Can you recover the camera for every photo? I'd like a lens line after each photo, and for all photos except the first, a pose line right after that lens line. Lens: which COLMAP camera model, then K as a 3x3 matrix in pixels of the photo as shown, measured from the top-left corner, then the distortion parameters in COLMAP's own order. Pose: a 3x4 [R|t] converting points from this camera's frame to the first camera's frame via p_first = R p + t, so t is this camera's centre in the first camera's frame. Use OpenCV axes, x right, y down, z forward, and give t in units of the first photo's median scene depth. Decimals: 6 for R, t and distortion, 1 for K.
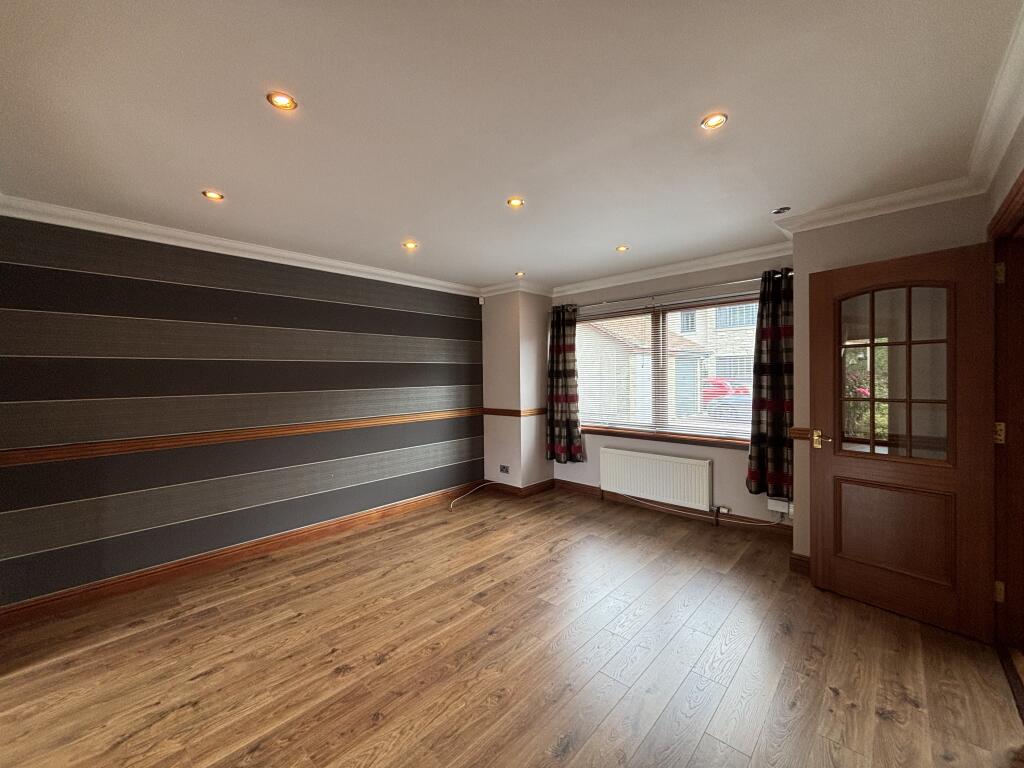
lens RADIAL K [[416.2, 0, 512.4], [0, 416.2, 379.5], [0, 0, 1]] dist [0.011822, -0.000469]
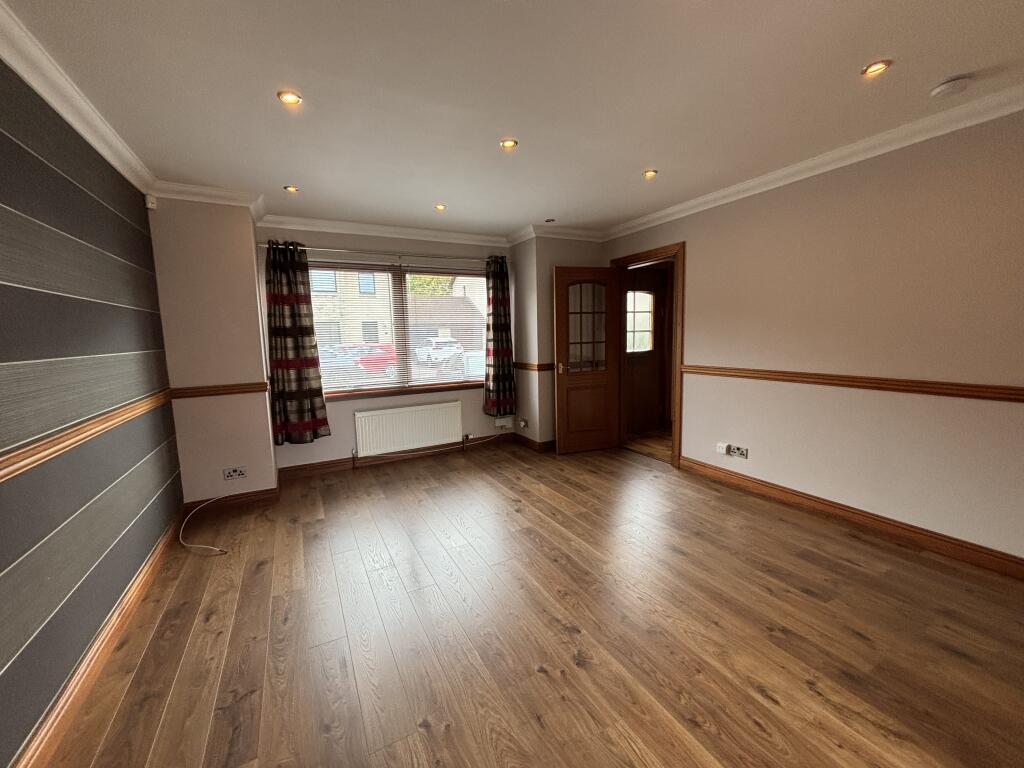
lens RADIAL K [[414.4, 0, 512.0], [0, 414.4, 384.0], [0, 0, 1]] dist [-0.003432, -0.000379]
pose [[0.311290, -0.104648, 0.944535, -0.506740], [0.032025, 0.994509, 0.099630, 0.020149], [-0.949775, -0.000765, 0.312932, 0.372431]]
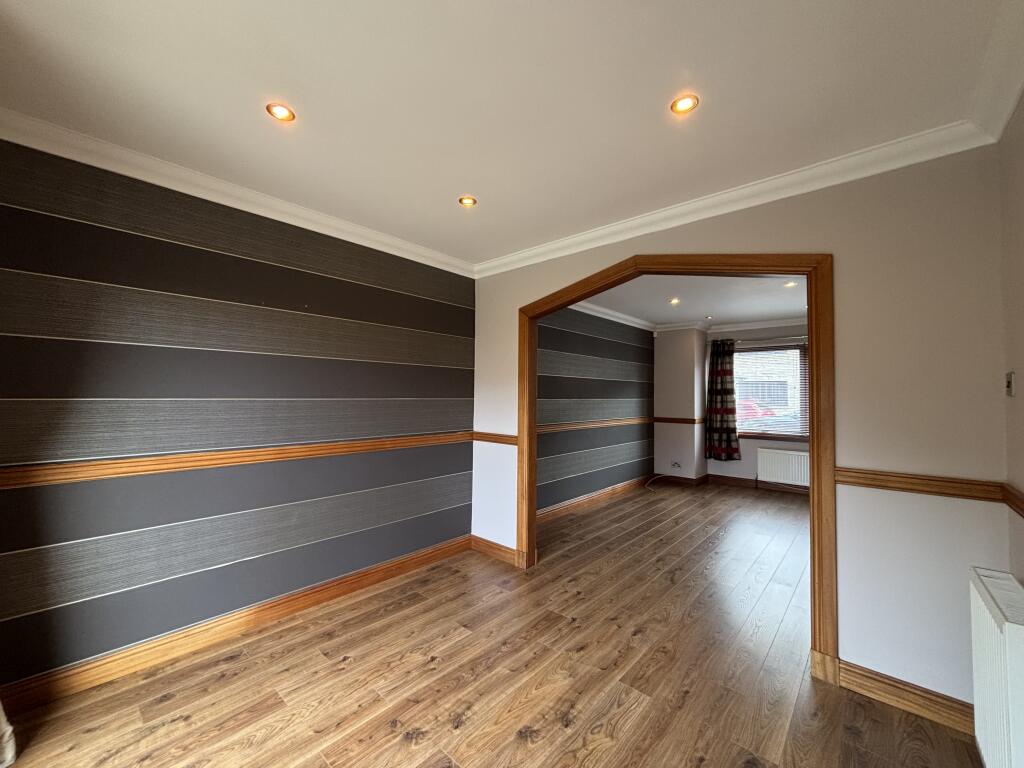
lens RADIAL K [[416.2, 0, 512.4], [0, 416.2, 379.5], [0, 0, 1]] dist [0.011822, -0.000469]
pose [[0.999712, 0.023508, 0.004819, -0.552006], [-0.023347, 0.999242, -0.031160, 0.003501], [-0.005548, 0.031038, 0.999503, -0.311069]]
